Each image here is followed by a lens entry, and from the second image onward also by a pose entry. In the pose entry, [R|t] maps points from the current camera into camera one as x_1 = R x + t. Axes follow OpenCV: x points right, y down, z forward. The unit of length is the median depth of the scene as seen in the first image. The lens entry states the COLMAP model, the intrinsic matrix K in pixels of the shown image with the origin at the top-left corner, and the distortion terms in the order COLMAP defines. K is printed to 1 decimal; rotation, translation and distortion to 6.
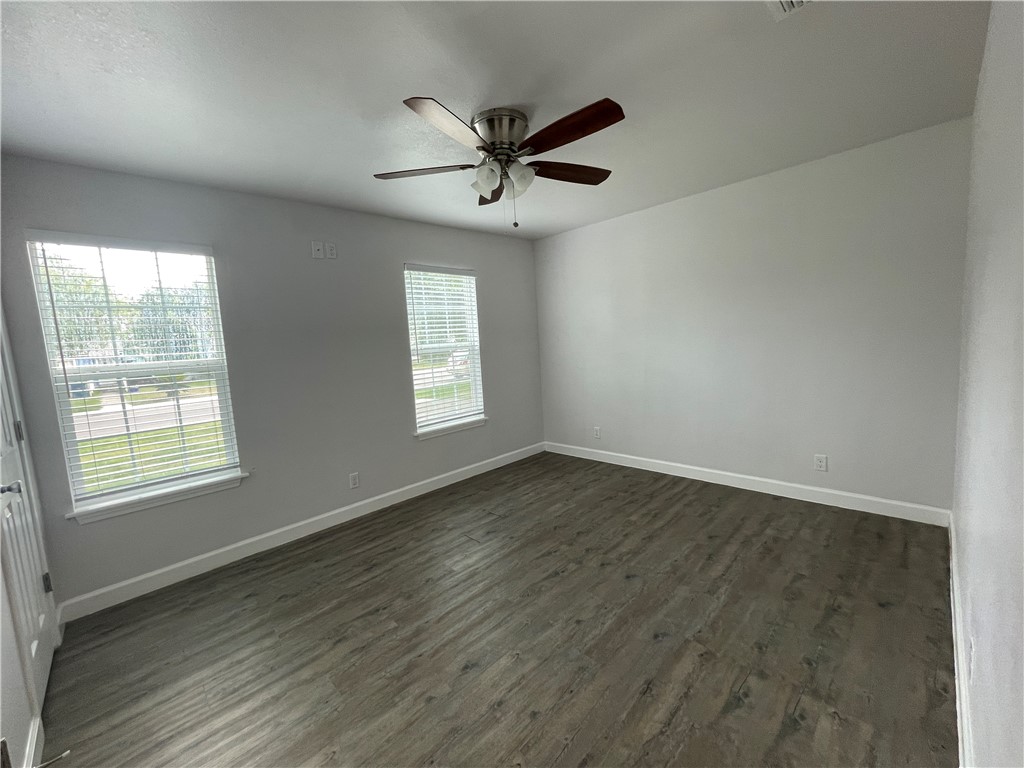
lens RADIAL K [[414.9, 0, 512.7], [0, 414.9, 381.2], [0, 0, 1]] dist [-0.001426, -0.000271]
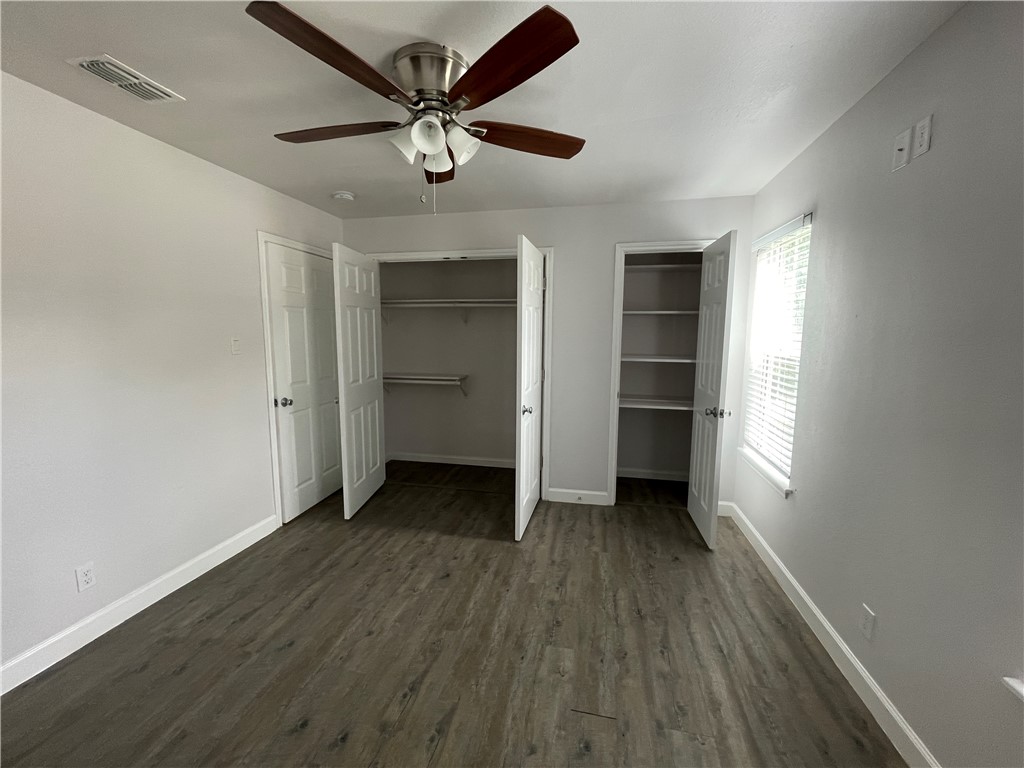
lens RADIAL K [[414.9, 0, 510.8], [0, 414.9, 380.9], [0, 0, 1]] dist [-0.001426, -0.000271]
pose [[-0.832973, 0.128788, -0.538117, 0.339769], [-0.009843, 0.968932, 0.247132, -0.268167], [0.553226, 0.211151, -0.805826, 1.884437]]
